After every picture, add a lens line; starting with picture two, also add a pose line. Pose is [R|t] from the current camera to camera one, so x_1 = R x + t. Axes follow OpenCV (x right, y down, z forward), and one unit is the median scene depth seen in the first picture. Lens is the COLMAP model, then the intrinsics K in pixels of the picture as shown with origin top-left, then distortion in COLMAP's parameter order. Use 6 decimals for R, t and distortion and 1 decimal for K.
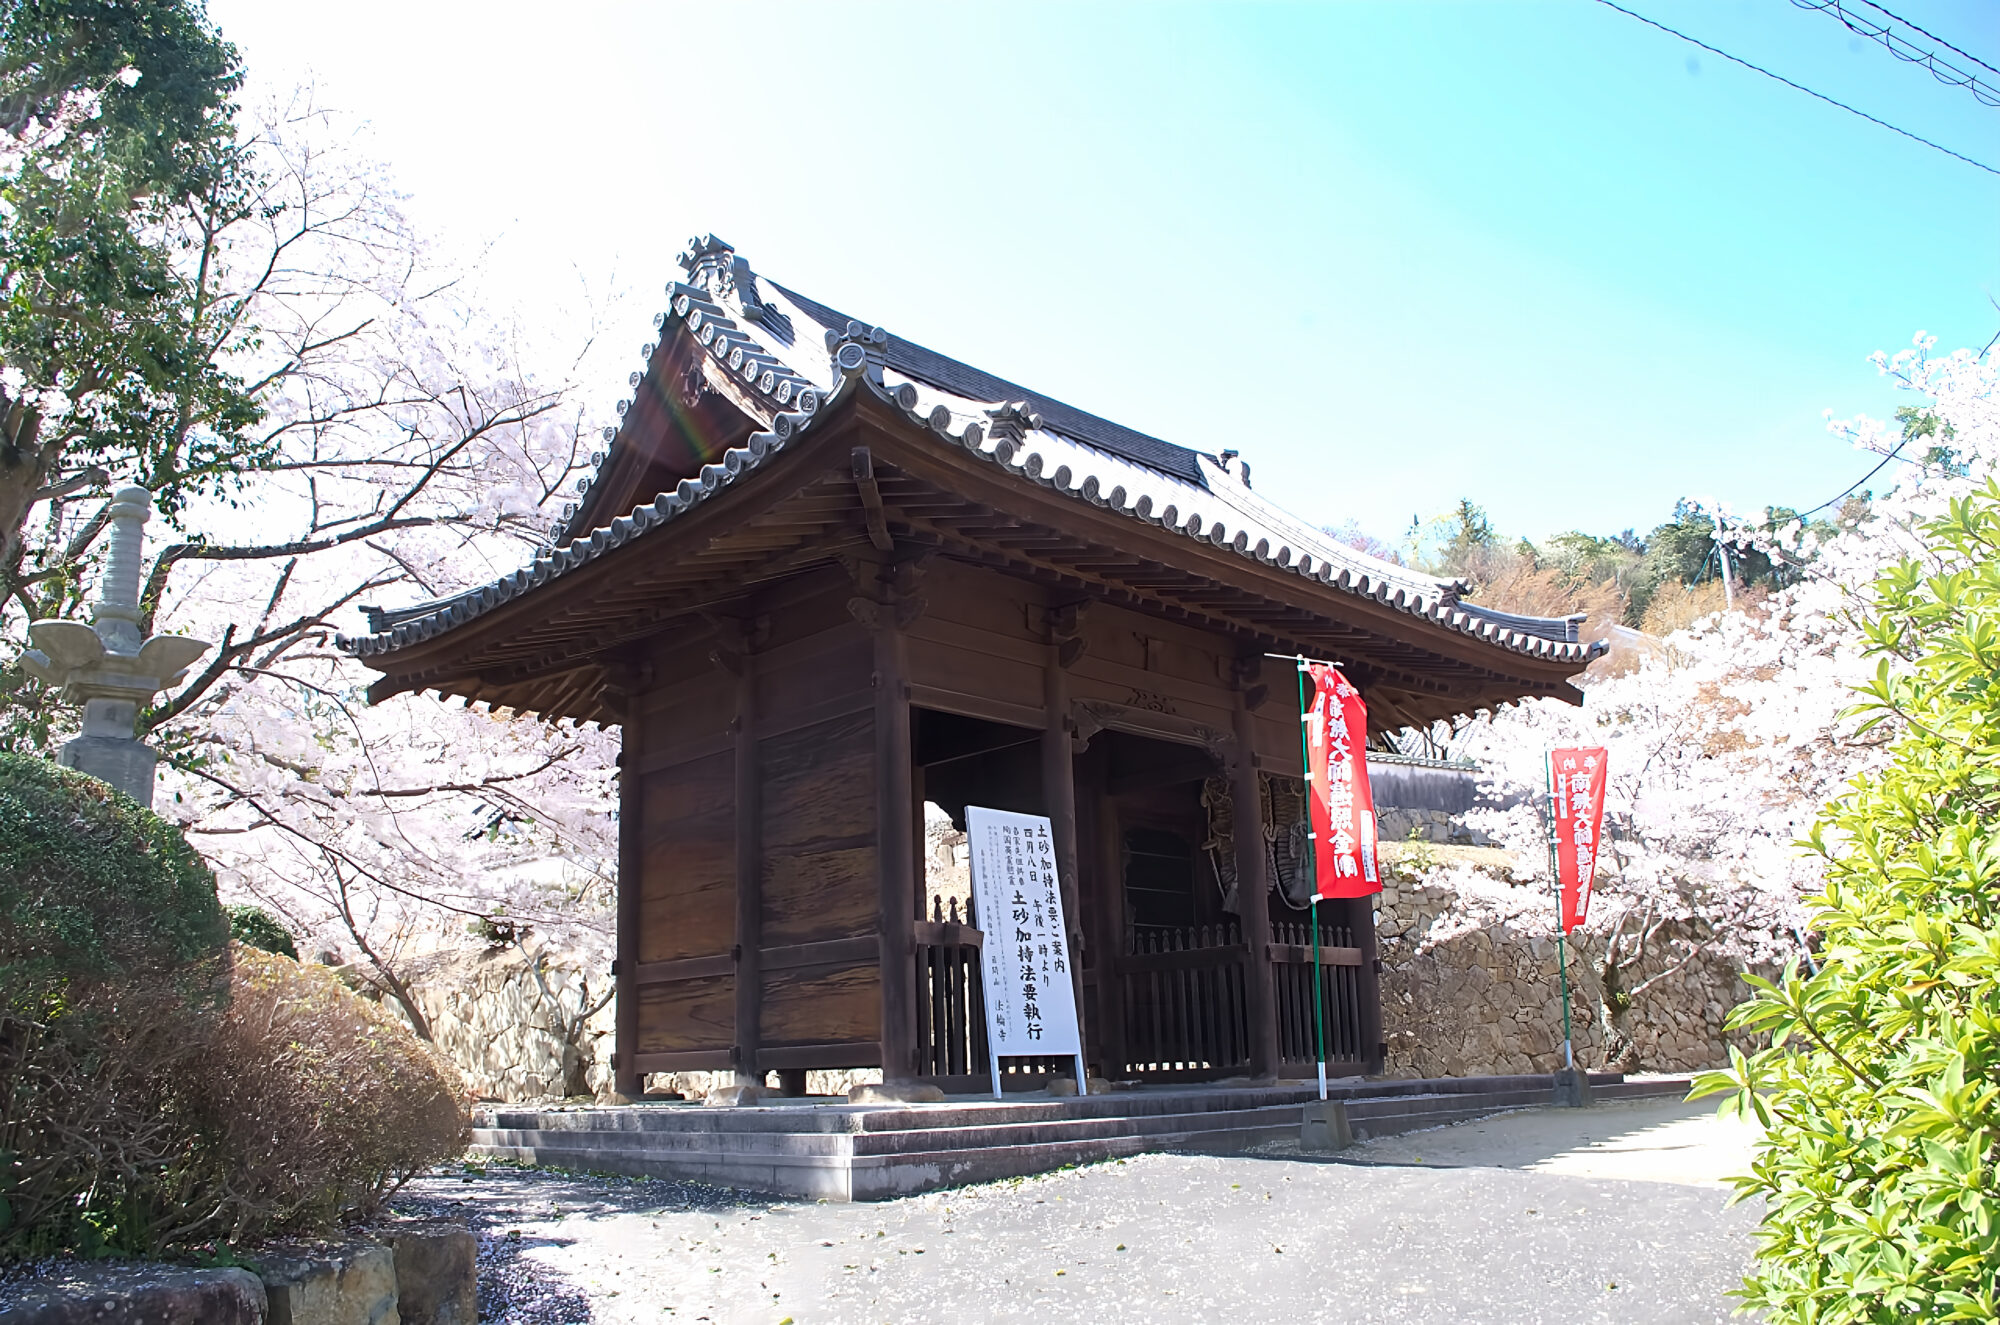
lens RADIAL K [[1570.3, 0, 999.8], [0, 1570.3, 666.6], [0, 0, 1]] dist [-0.063176, 0.010150]
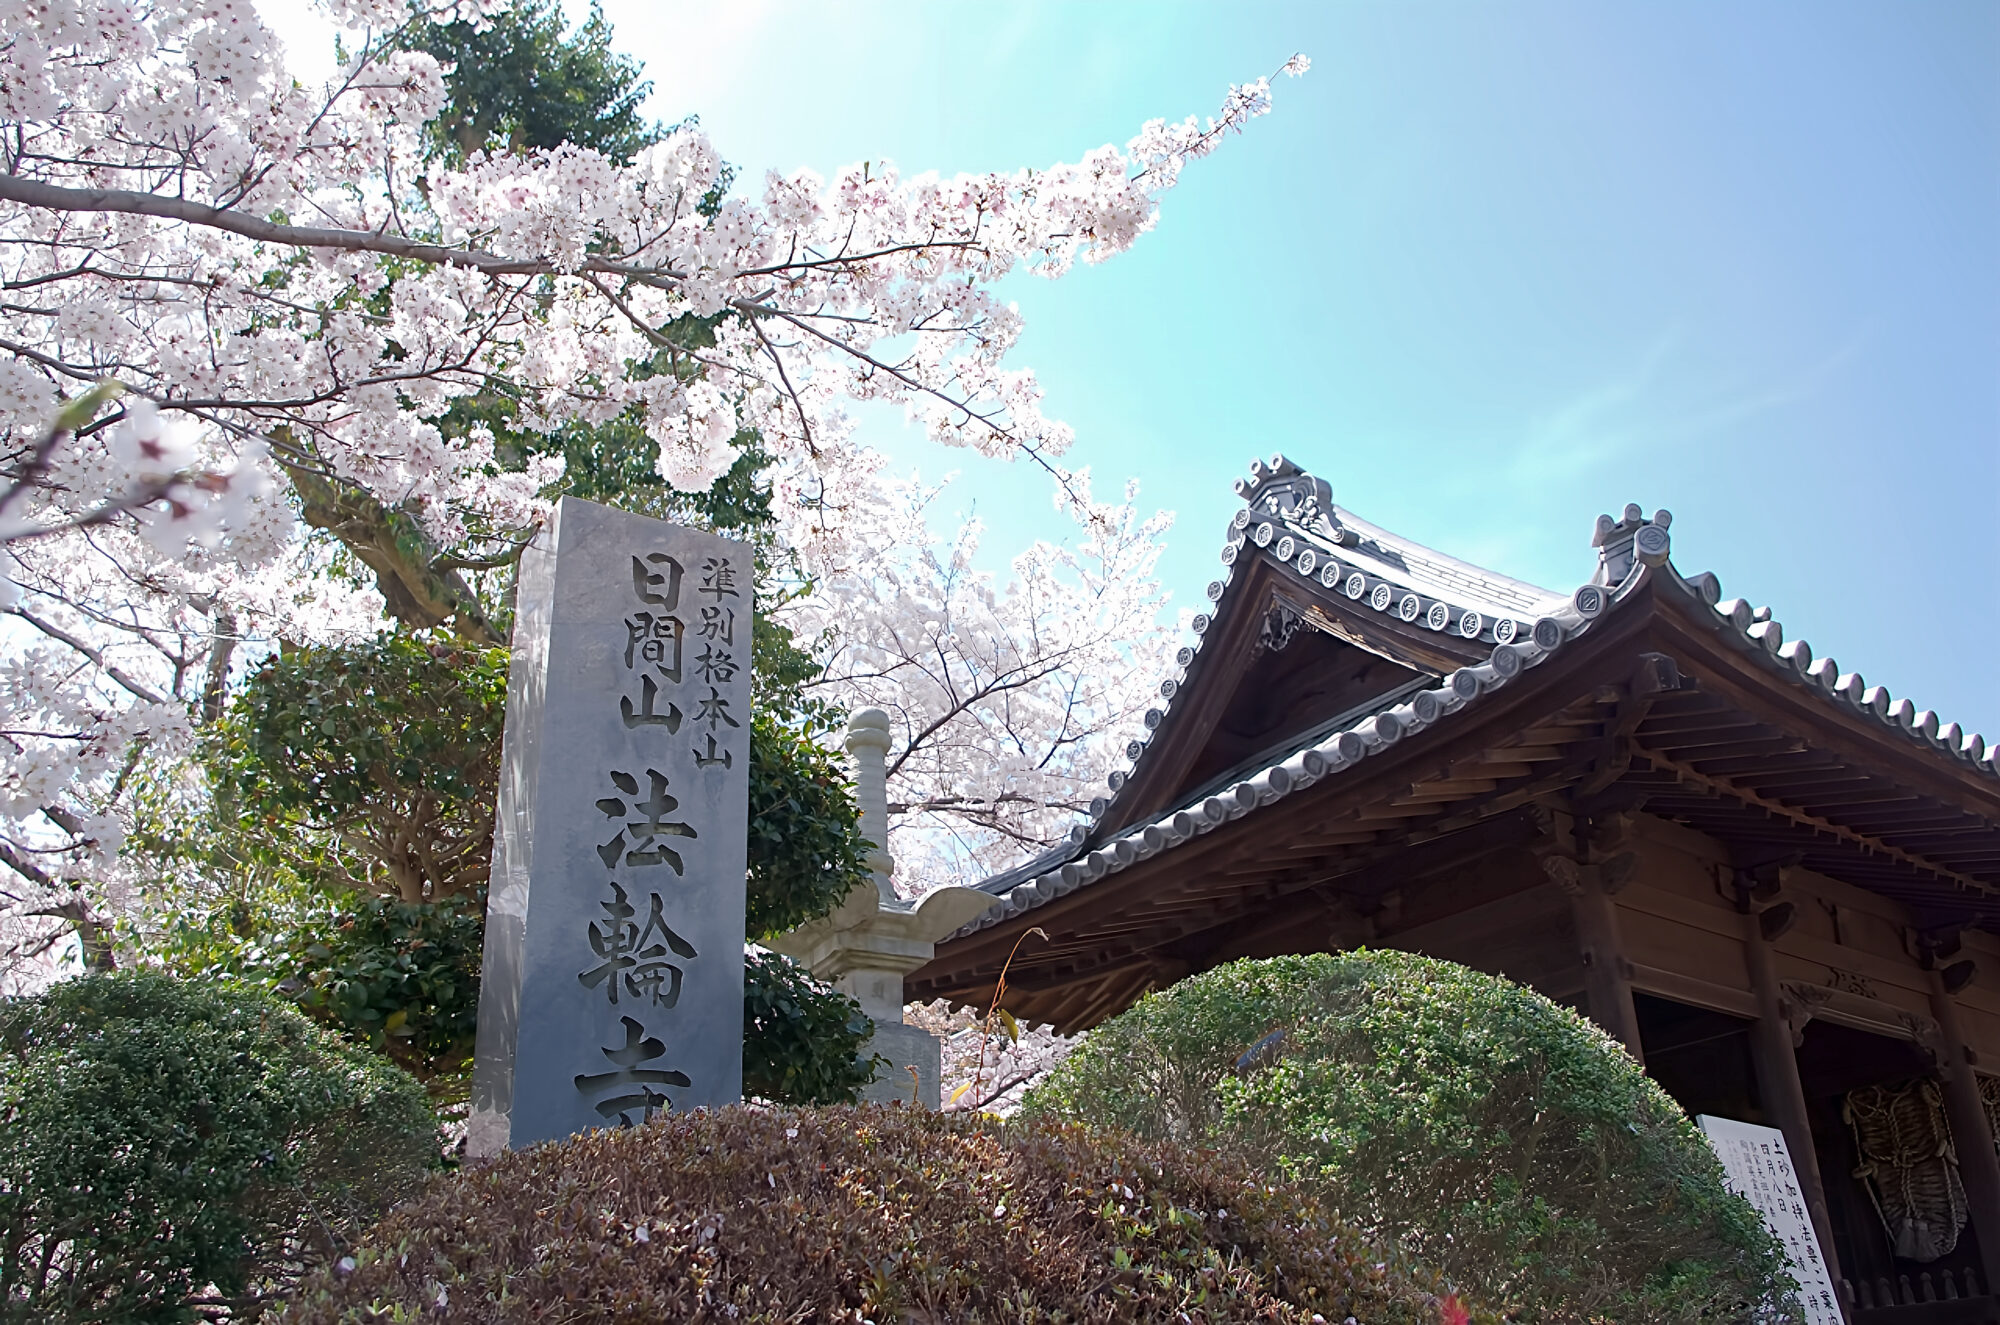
lens RADIAL K [[1690.1, 0, 1000.5], [0, 1690.1, 661.7], [0, 0, 1]] dist [-0.069100, 0.015605]
pose [[0.991552, -0.047585, -0.120668, -0.238609], [0.022129, 0.978699, -0.204106, 0.025846], [0.127810, 0.199712, 0.971483, 0.083901]]
